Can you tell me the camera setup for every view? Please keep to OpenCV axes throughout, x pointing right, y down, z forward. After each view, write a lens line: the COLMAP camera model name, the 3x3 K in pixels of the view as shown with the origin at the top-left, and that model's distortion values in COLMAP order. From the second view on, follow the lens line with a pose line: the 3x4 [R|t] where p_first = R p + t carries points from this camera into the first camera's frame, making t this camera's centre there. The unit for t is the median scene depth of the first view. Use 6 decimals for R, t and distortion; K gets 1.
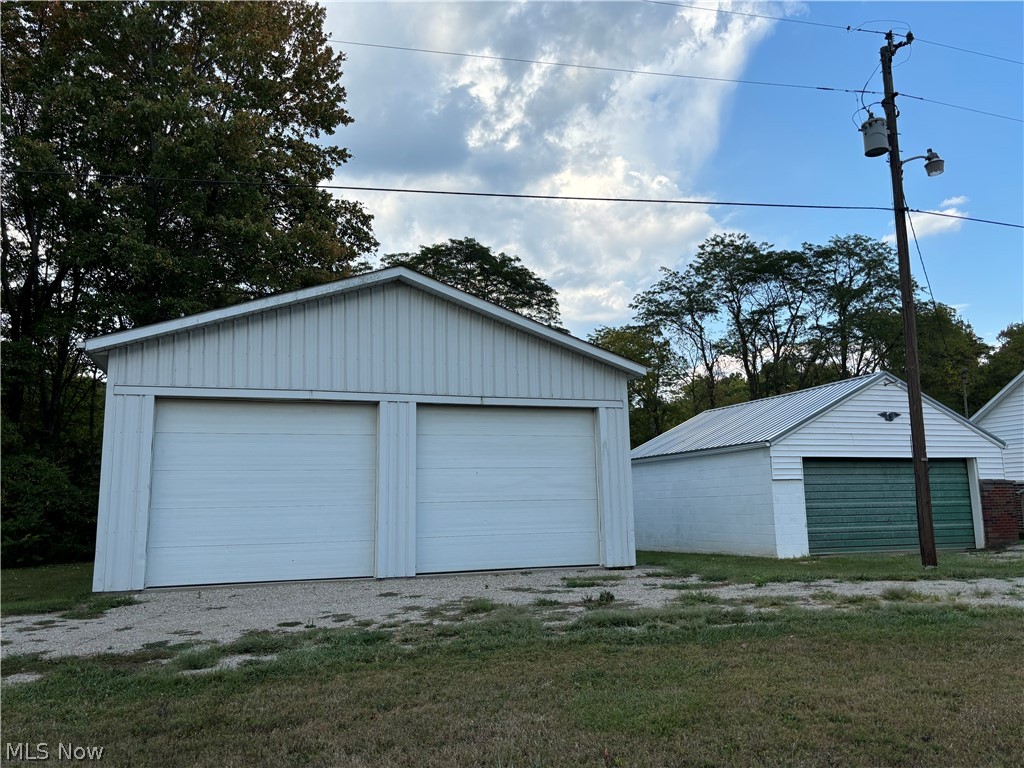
lens RADIAL K [[783.2, 0, 512.0], [0, 783.2, 384.0], [0, 0, 1]] dist [-0.044964, -0.001935]
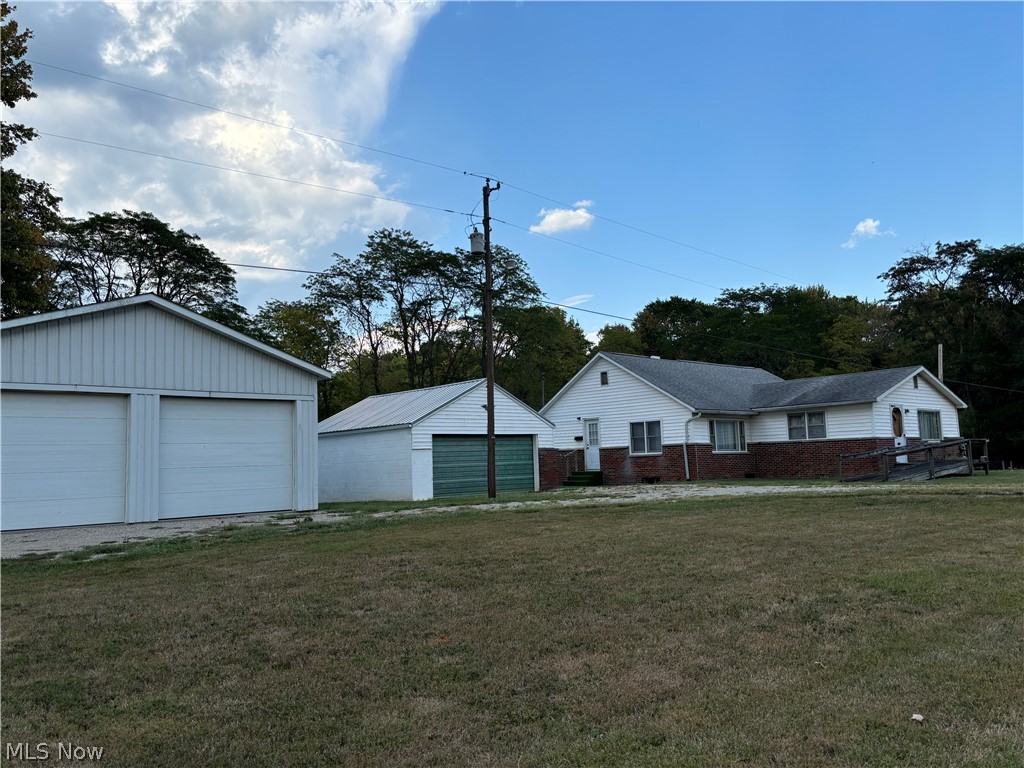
lens RADIAL K [[768.5, 0, 512.0], [0, 768.5, 384.0], [0, 0, 1]] dist [0.047499, -0.008057]
pose [[0.906881, 0.022691, 0.420776, -0.035963], [-0.043069, 0.998311, 0.038990, -0.019238], [-0.419180, -0.053481, 0.906326, -0.103492]]
